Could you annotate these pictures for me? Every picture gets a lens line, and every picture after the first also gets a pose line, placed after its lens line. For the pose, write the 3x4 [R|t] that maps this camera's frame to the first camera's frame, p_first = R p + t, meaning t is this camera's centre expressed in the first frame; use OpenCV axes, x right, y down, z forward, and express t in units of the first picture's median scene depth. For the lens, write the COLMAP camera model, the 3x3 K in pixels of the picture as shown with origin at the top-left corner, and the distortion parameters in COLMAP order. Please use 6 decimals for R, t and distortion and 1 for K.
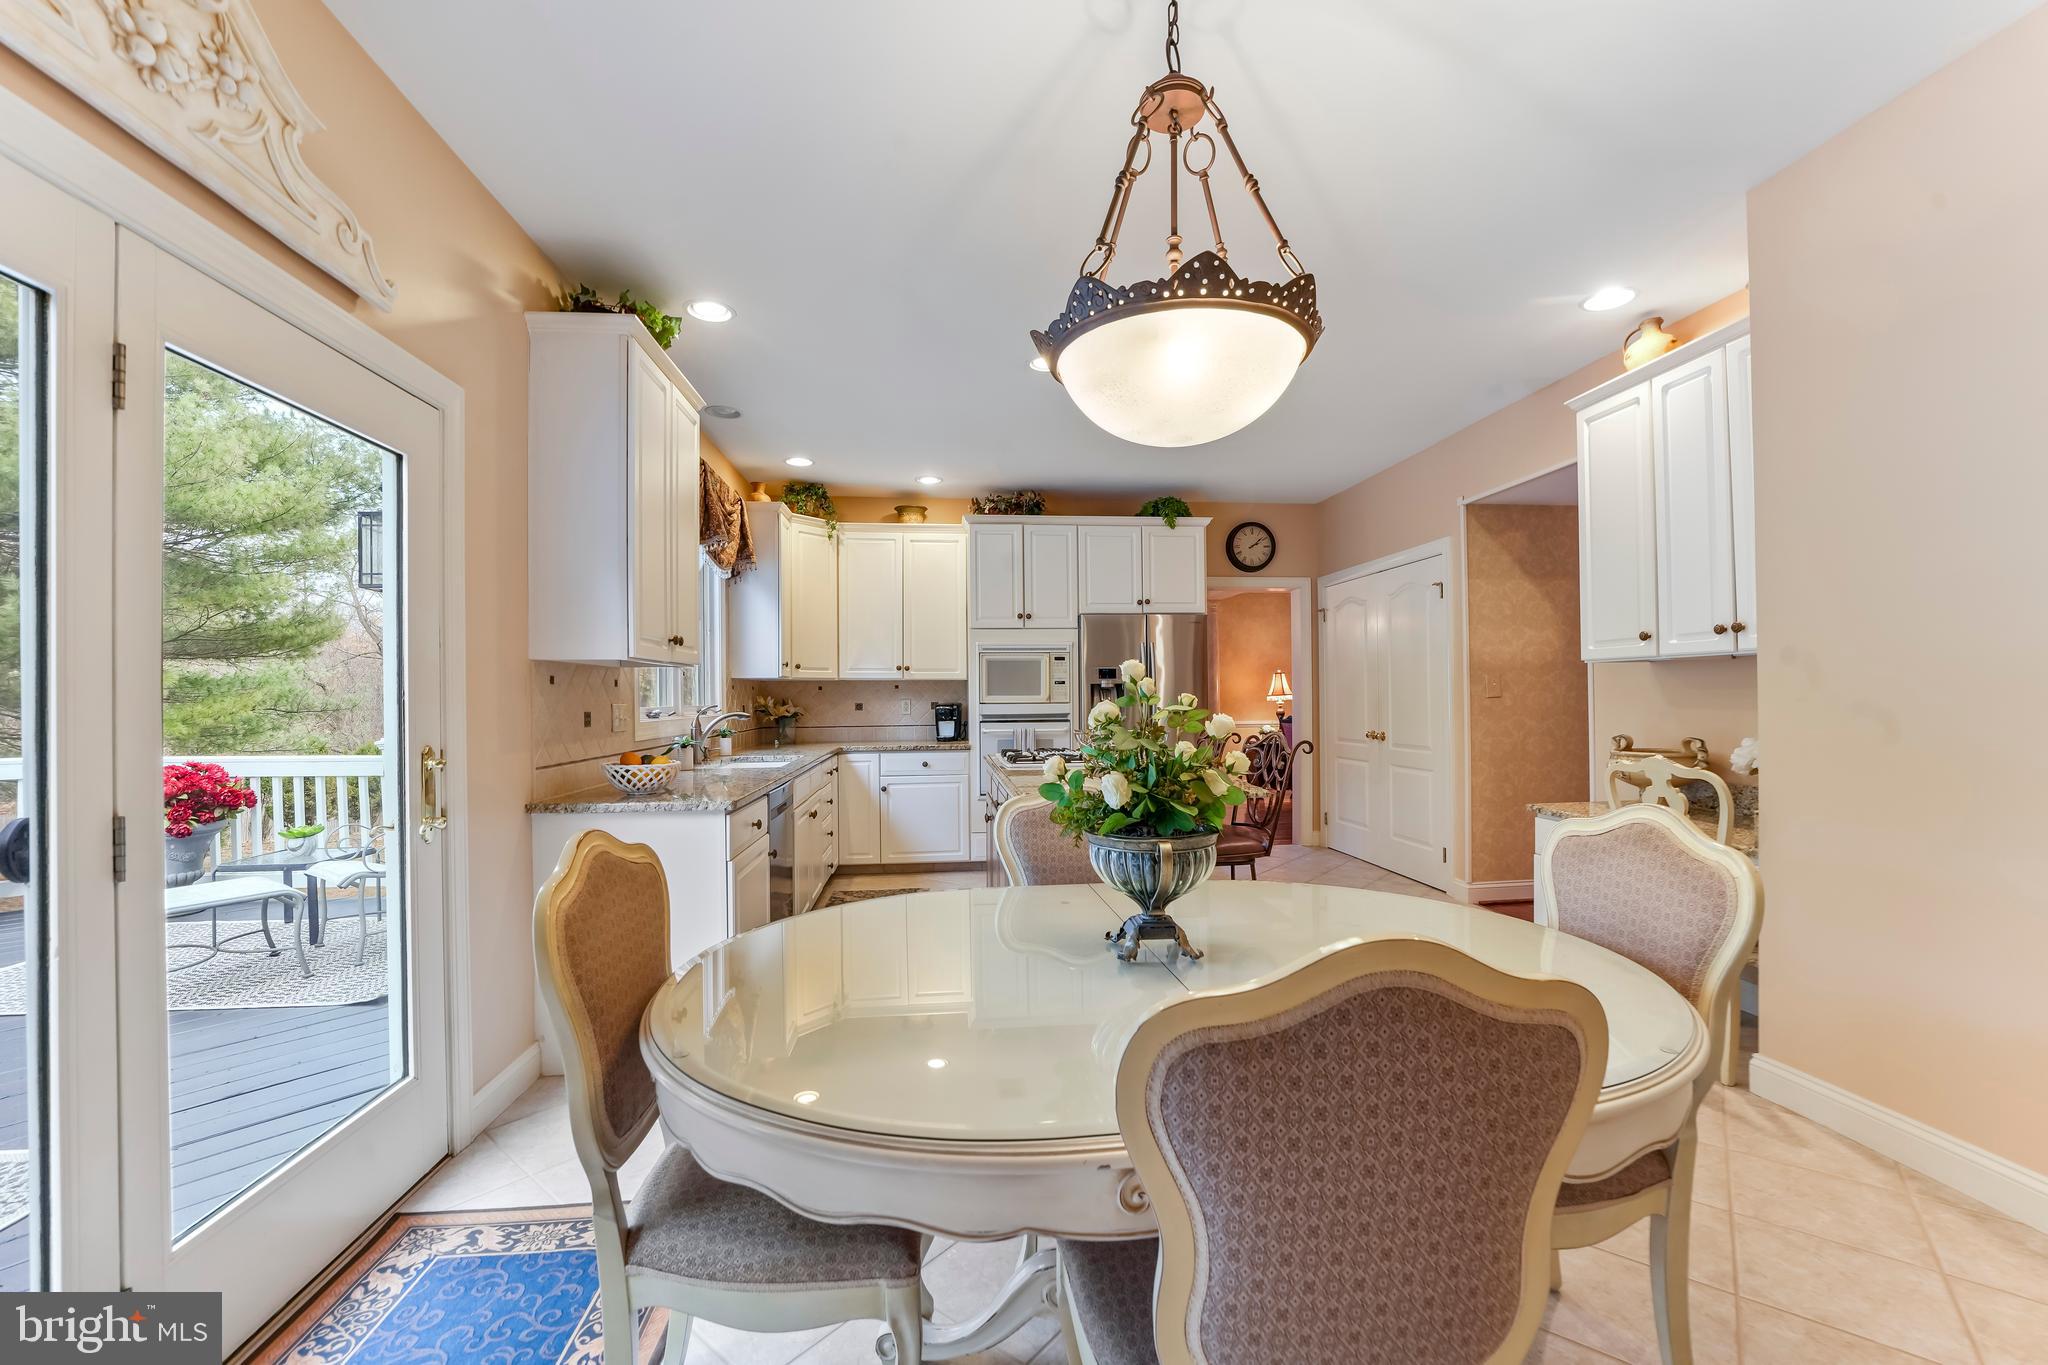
lens RADIAL K [[825.3, 0, 1018.9], [0, 825.3, 686.0], [0, 0, 1]] dist [-0.018167, 0.000000]
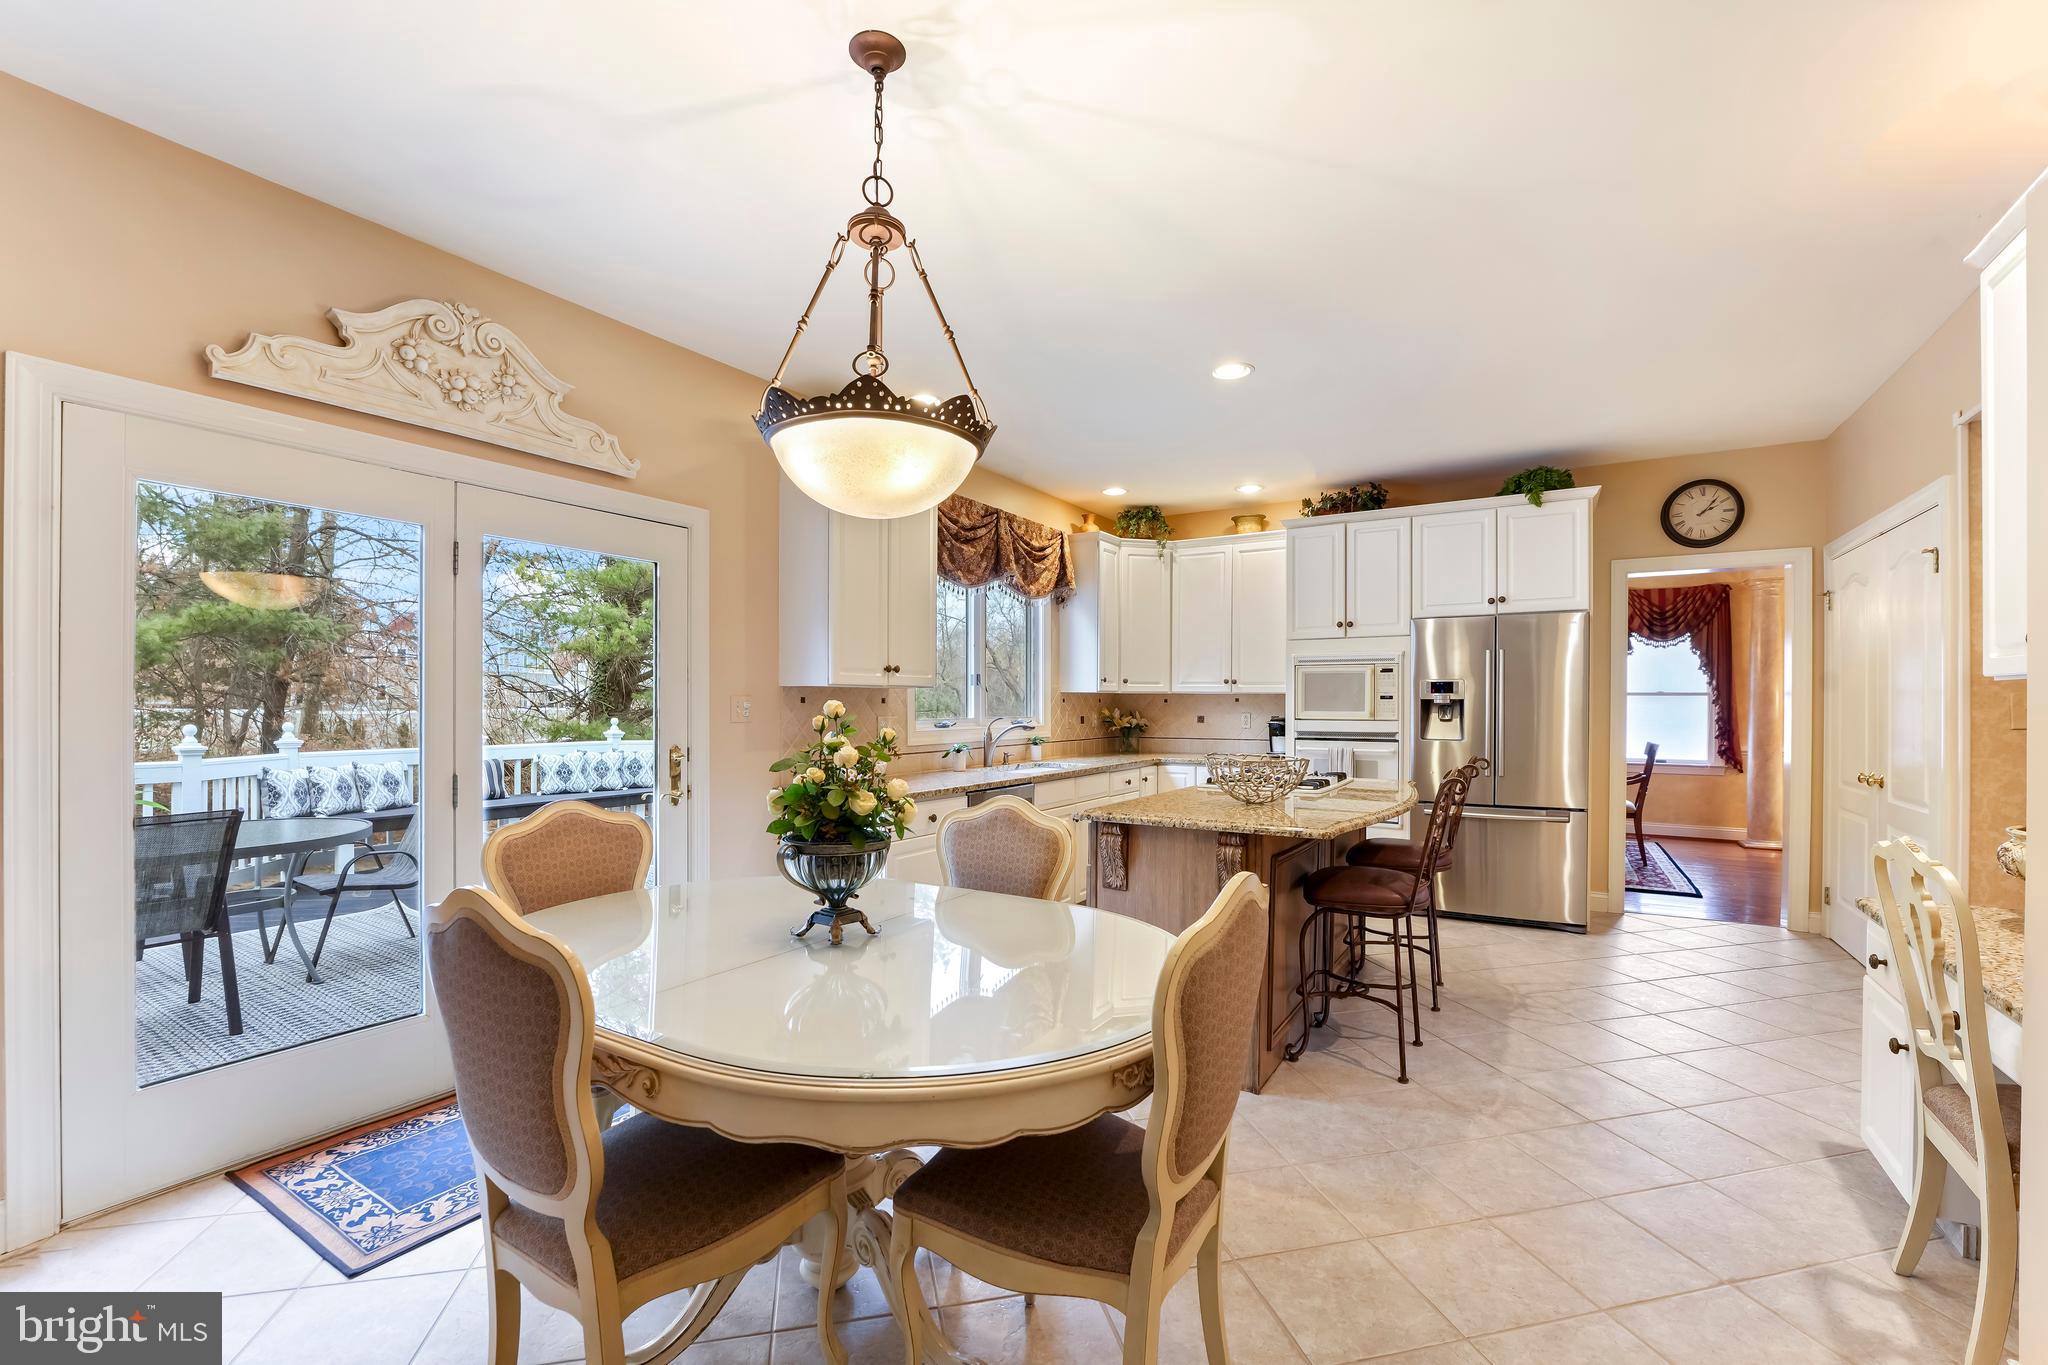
lens RADIAL K [[856.4, 0, 1028.9], [0, 856.4, 703.4], [0, 0, 1]] dist [-0.017264, -0.000114]
pose [[0.798650, 0.010215, -0.601709, 0.292836], [0.000581, 0.999842, 0.017746, -0.014170], [0.601796, -0.014523, 0.798518, 0.035293]]
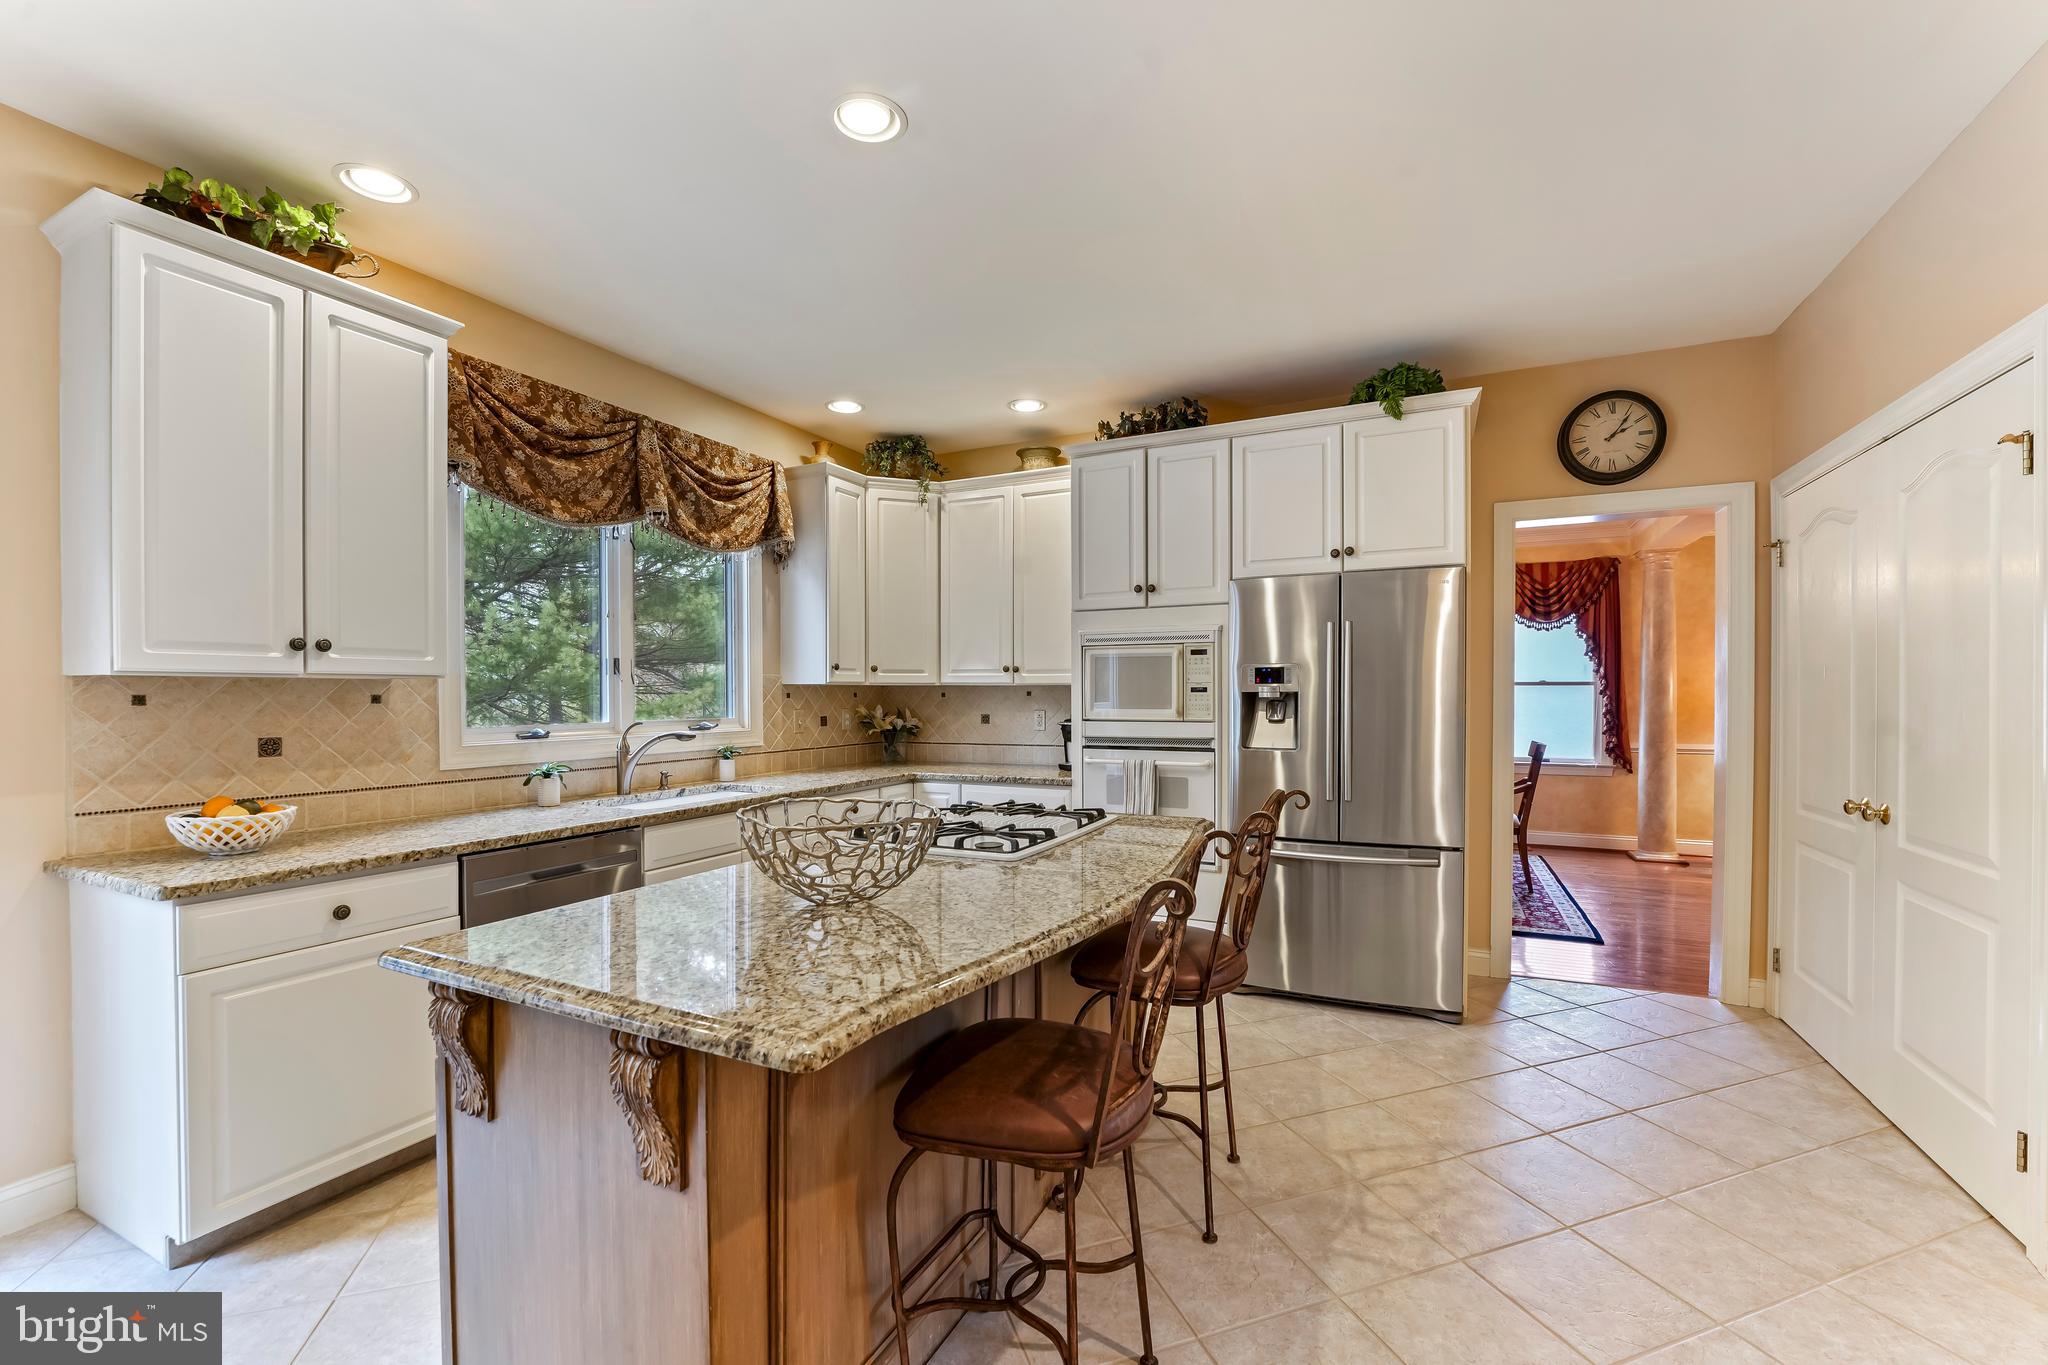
lens RADIAL K [[839.8, 0, 1030.2], [0, 839.8, 701.5], [0, 0, 1]] dist [-0.017224, 0.000300]
pose [[0.855763, 0.009854, -0.517273, 0.271616], [0.003949, 0.999665, 0.025577, -0.012097], [0.517352, -0.023930, 0.855438, 0.374408]]
